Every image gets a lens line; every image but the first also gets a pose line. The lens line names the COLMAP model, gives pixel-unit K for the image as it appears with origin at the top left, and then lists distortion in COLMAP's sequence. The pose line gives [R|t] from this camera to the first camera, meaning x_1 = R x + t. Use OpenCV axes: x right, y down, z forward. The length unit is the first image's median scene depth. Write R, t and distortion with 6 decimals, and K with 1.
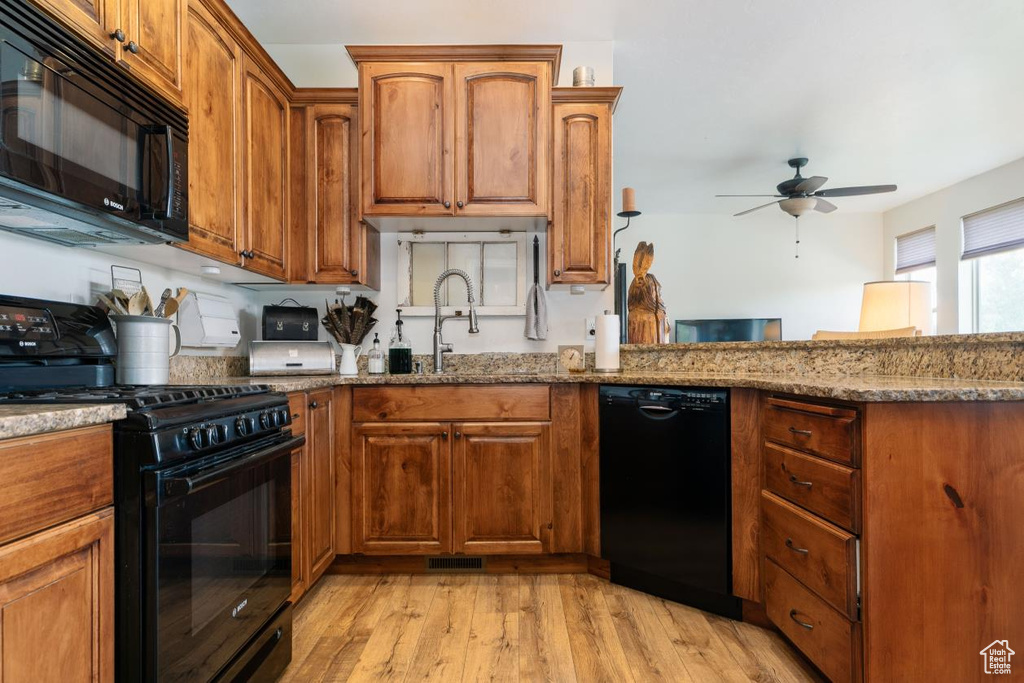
lens RADIAL K [[612.3, 0, 511.3], [0, 612.3, 349.0], [0, 0, 1]] dist [-0.006754, -0.000359]
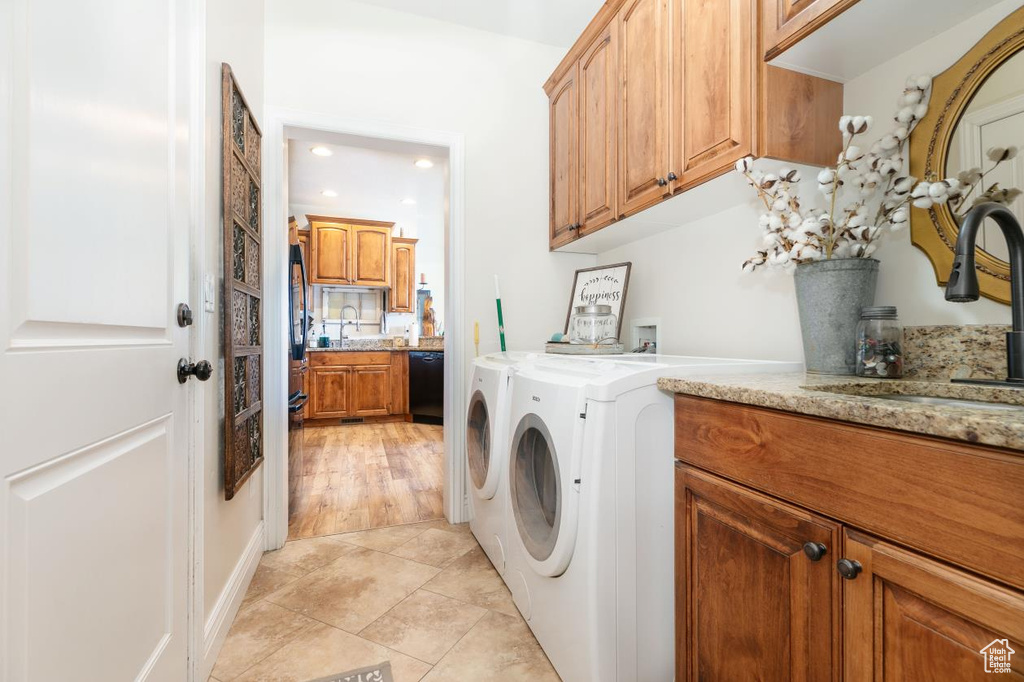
lens RADIAL K [[477.6, 0, 519.7], [0, 477.6, 337.3], [0, 0, 1]] dist [0.005617, -0.001196]
pose [[0.943805, 0.005378, 0.330458, -0.089709], [-0.007180, 0.999965, 0.004232, -0.014693], [-0.330424, -0.006367, 0.943811, -1.097007]]
